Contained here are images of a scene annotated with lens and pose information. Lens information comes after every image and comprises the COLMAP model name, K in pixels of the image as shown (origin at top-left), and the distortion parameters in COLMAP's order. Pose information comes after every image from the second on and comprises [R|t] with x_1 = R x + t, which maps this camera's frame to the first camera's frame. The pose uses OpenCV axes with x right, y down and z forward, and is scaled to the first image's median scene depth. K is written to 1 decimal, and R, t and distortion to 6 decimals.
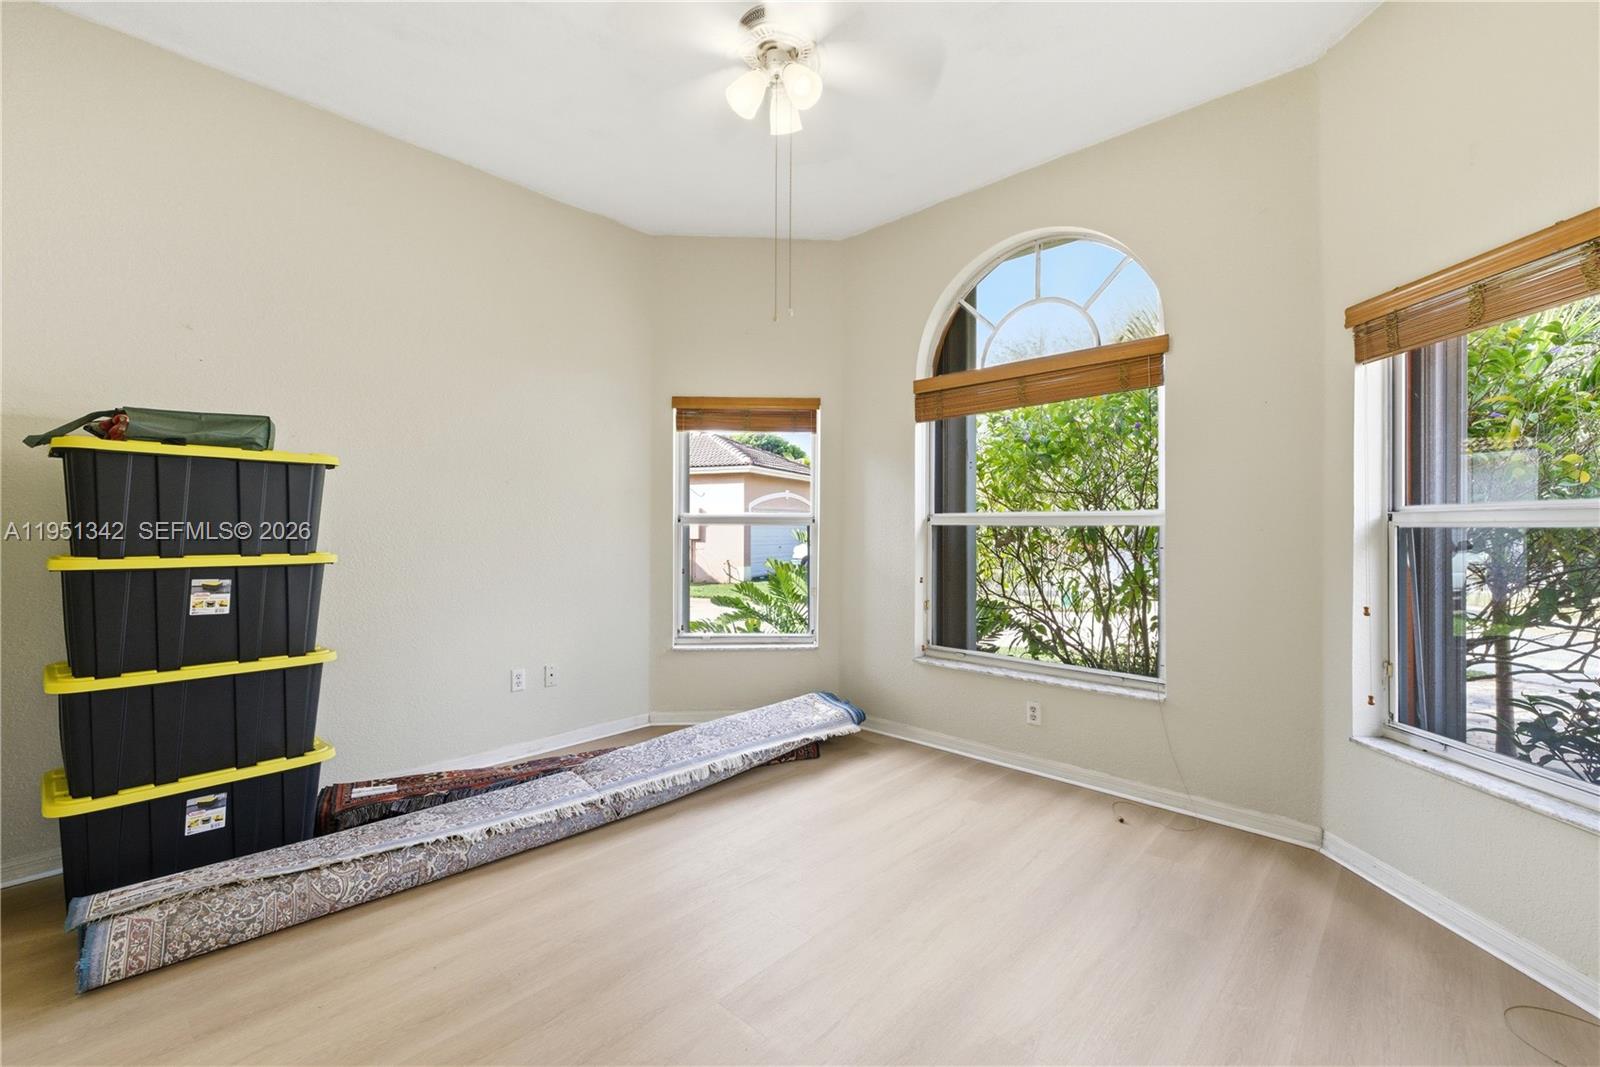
lens RADIAL K [[672.8, 0, 801.4], [0, 672.8, 528.5], [0, 0, 1]] dist [0.002424, -0.000442]
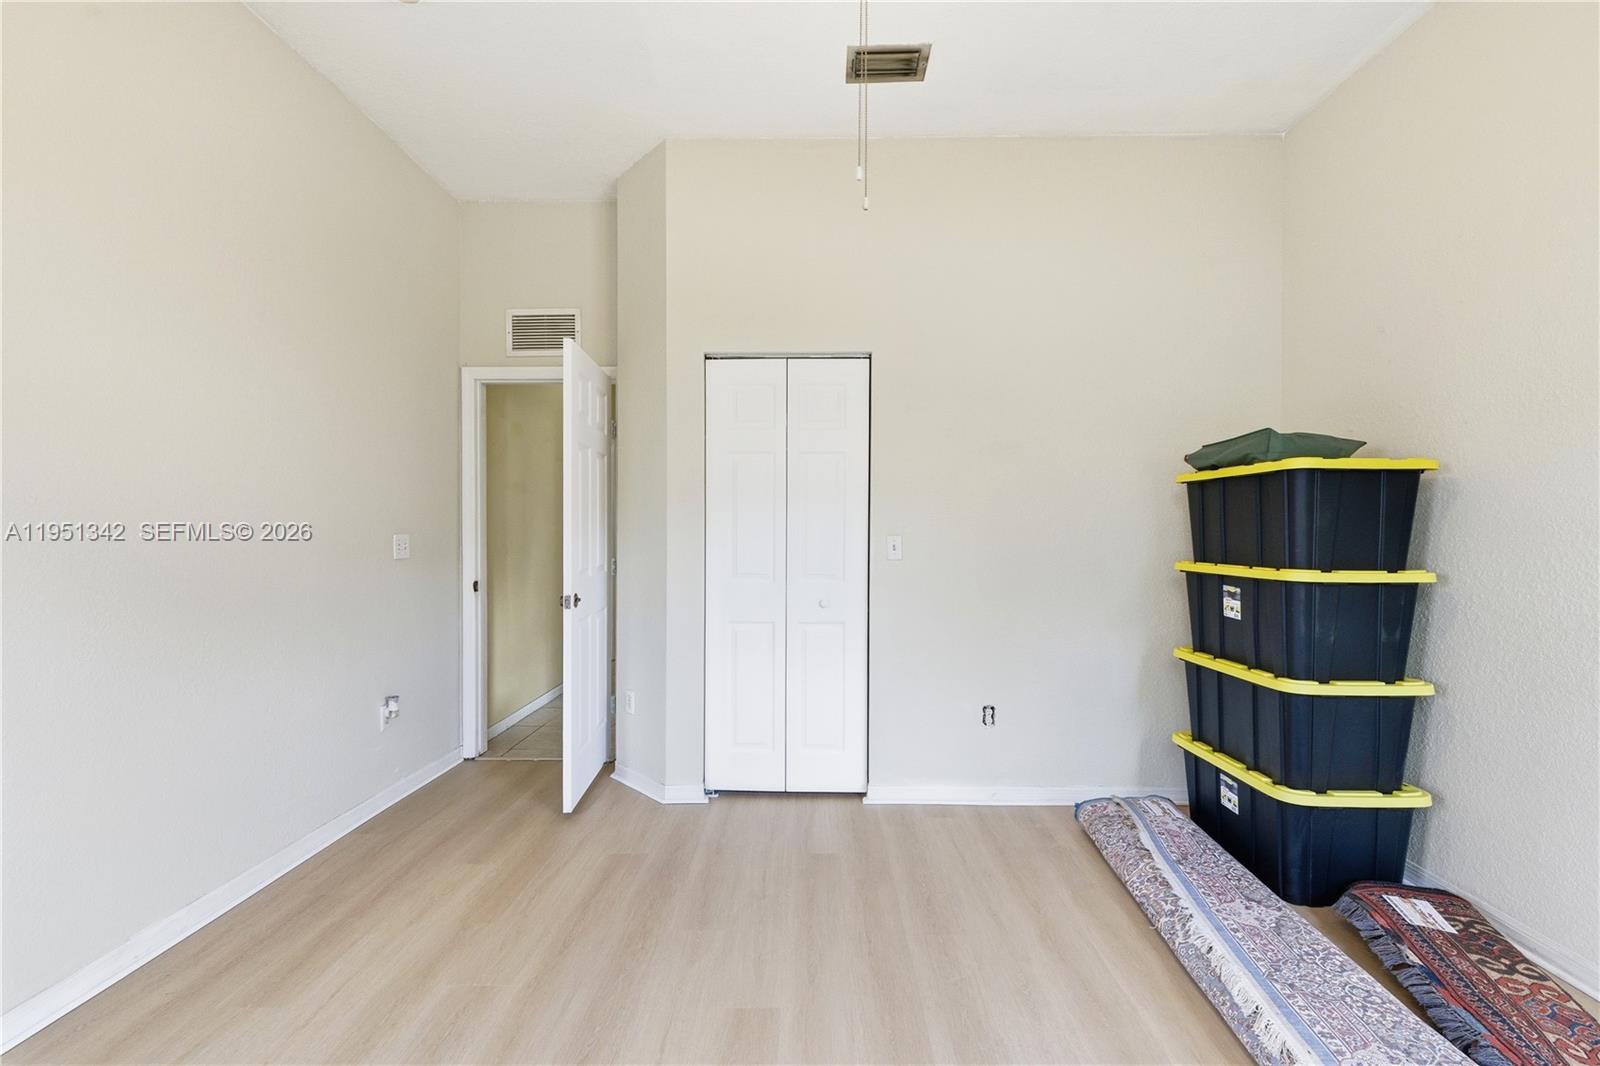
lens RADIAL K [[672.8, 0, 801.4], [0, 672.8, 528.0], [0, 0, 1]] dist [0.002424, -0.000442]
pose [[-0.755641, -0.013971, -0.654837, 0.396837], [-0.003306, 0.999841, -0.017517, -0.000022], [0.654978, -0.011072, -0.755567, 1.364056]]
